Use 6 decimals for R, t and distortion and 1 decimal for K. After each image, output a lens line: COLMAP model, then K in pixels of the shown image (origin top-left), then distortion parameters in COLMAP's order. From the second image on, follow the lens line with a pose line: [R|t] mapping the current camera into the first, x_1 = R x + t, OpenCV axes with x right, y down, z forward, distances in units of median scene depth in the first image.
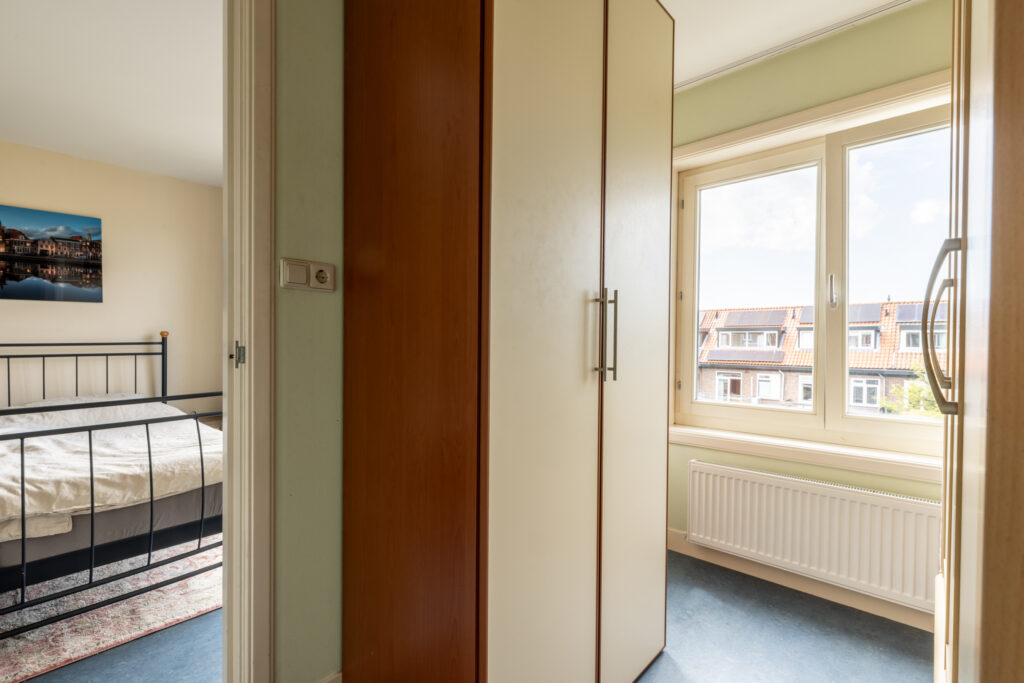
lens RADIAL K [[454.4, 0, 510.6], [0, 454.4, 342.6], [0, 0, 1]] dist [-0.000488, 0.000040]
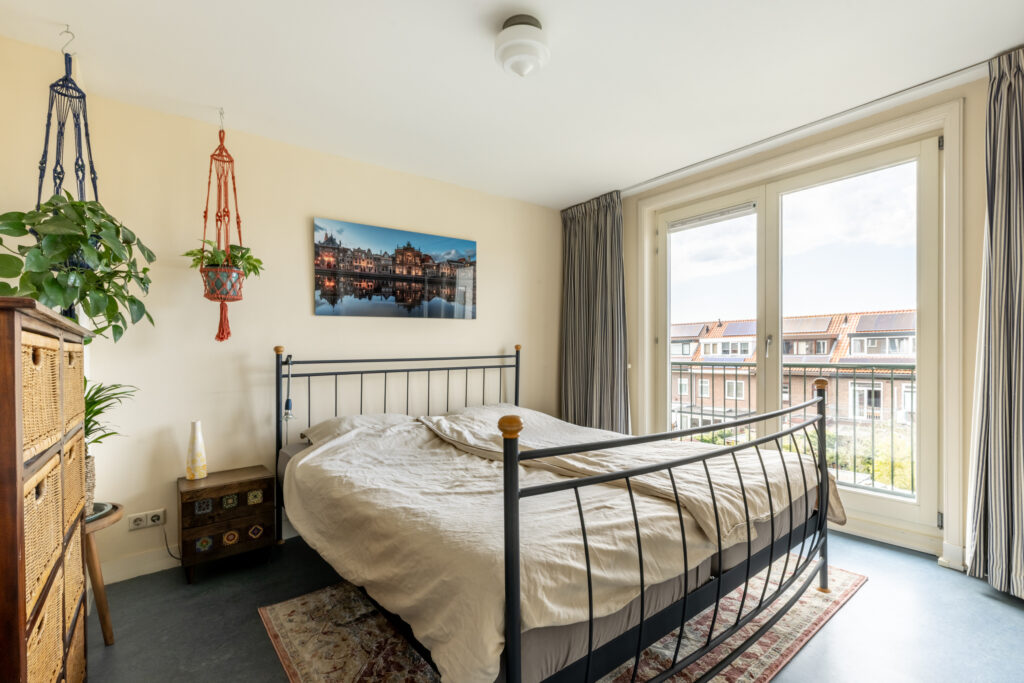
lens RADIAL K [[454.4, 0, 513.1], [0, 454.4, 347.4], [0, 0, 1]] dist [-0.000488, 0.000040]
pose [[0.987331, -0.017398, -0.157715, -0.605392], [0.015096, 0.999761, -0.015782, -0.001964], [0.157952, 0.013201, 0.987358, -0.047318]]
